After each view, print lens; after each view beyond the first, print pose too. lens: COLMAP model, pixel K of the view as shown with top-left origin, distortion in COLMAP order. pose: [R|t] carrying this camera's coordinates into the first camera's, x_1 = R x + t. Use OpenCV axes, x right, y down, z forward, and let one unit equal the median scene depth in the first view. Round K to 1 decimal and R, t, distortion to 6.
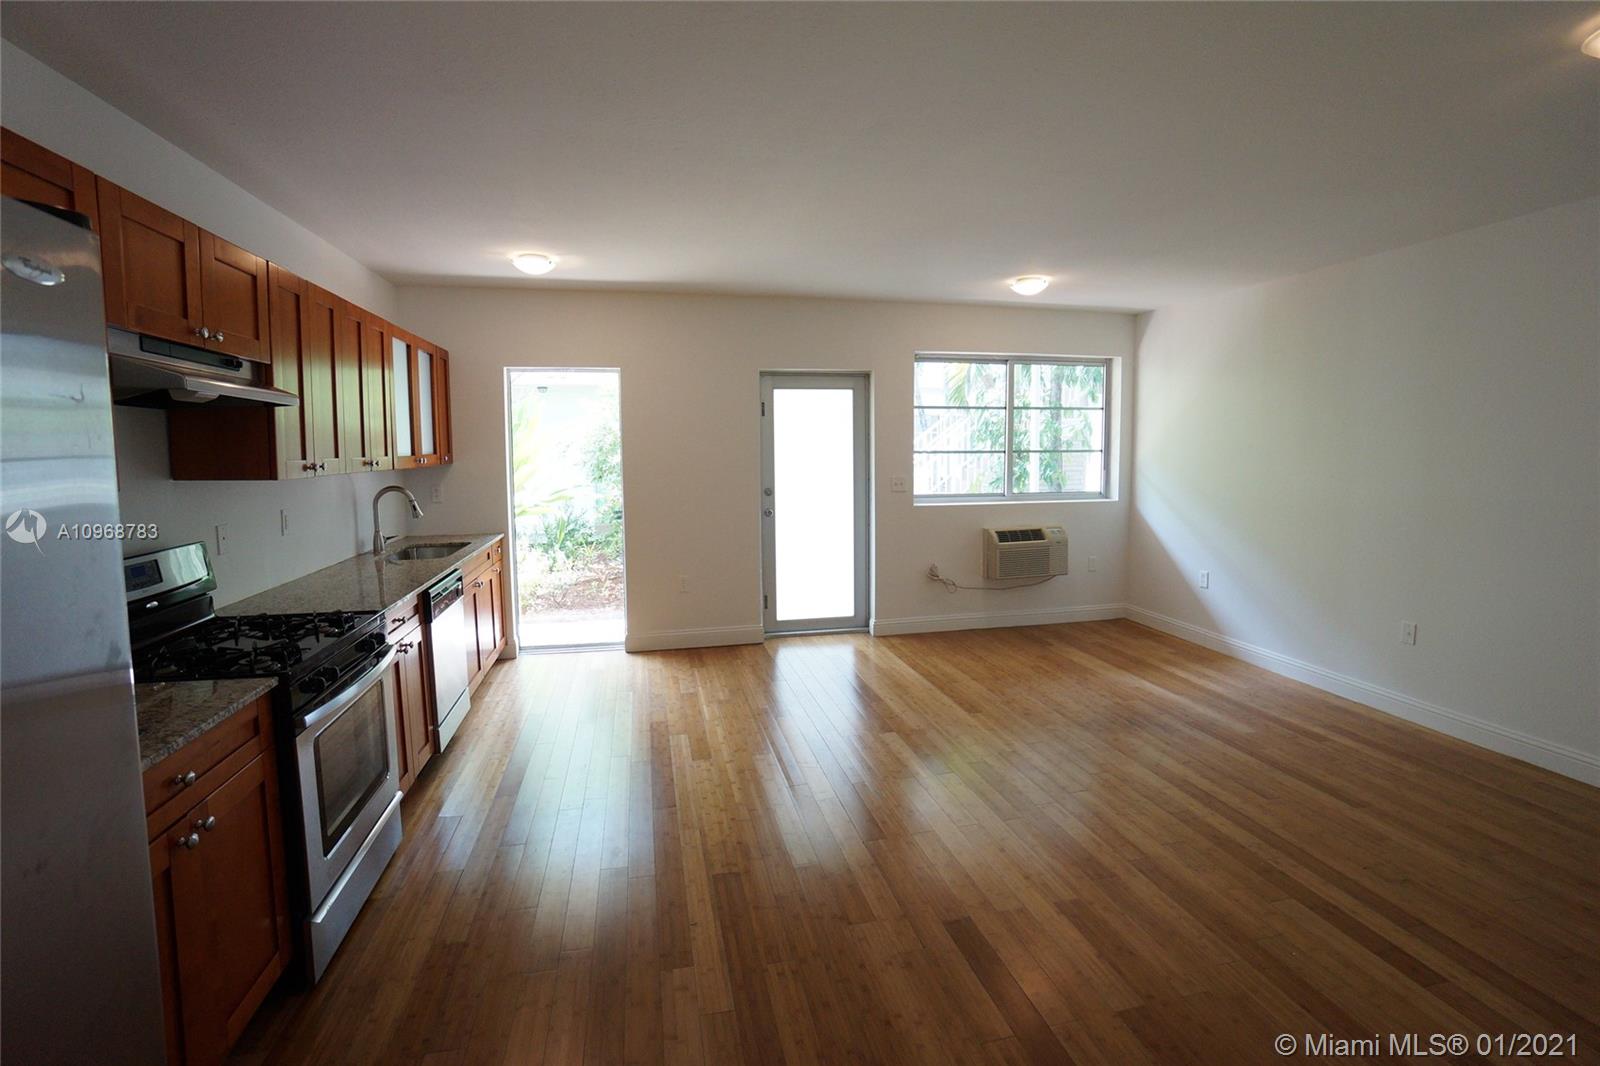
lens RADIAL K [[714.5, 0, 792.6], [0, 714.5, 512.6], [0, 0, 1]] dist [-0.064829, 0.024196]
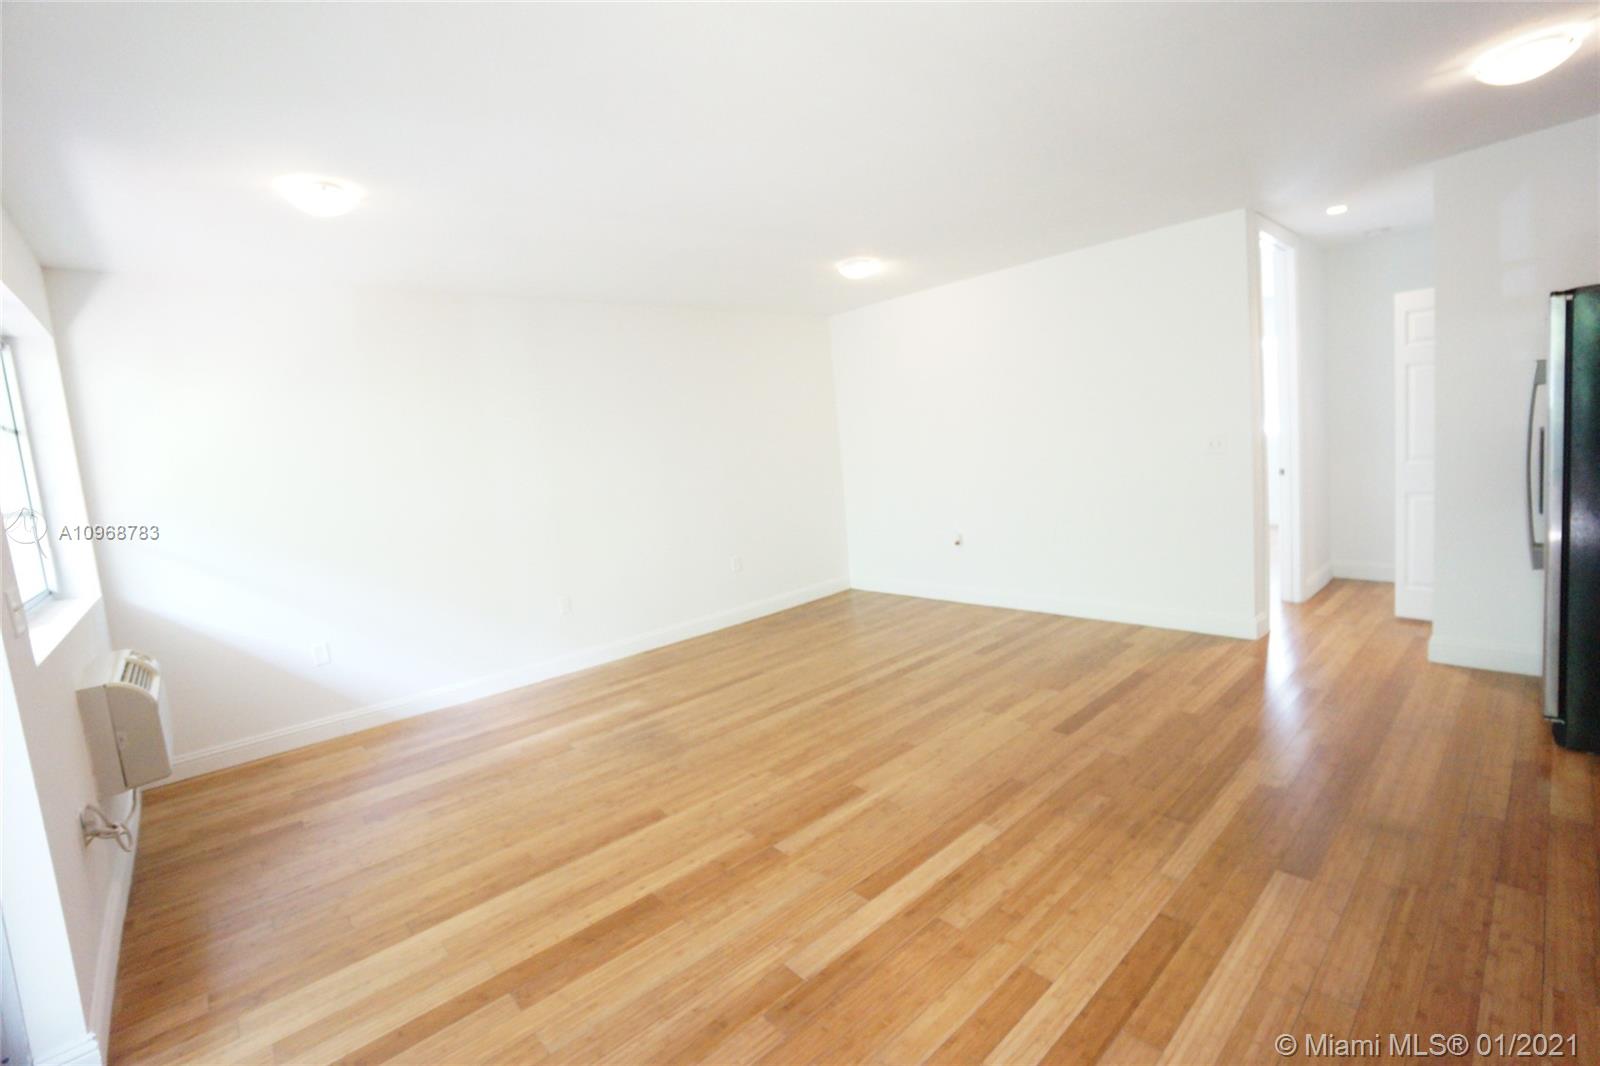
lens RADIAL K [[714.5, 0, 792.6], [0, 714.5, 512.6], [0, 0, 1]] dist [-0.064829, 0.024196]
pose [[-0.493576, -0.035620, 0.868973, -0.411982], [0.168193, 0.976389, 0.135557, -0.091589], [-0.853284, 0.213063, -0.475932, 1.124615]]
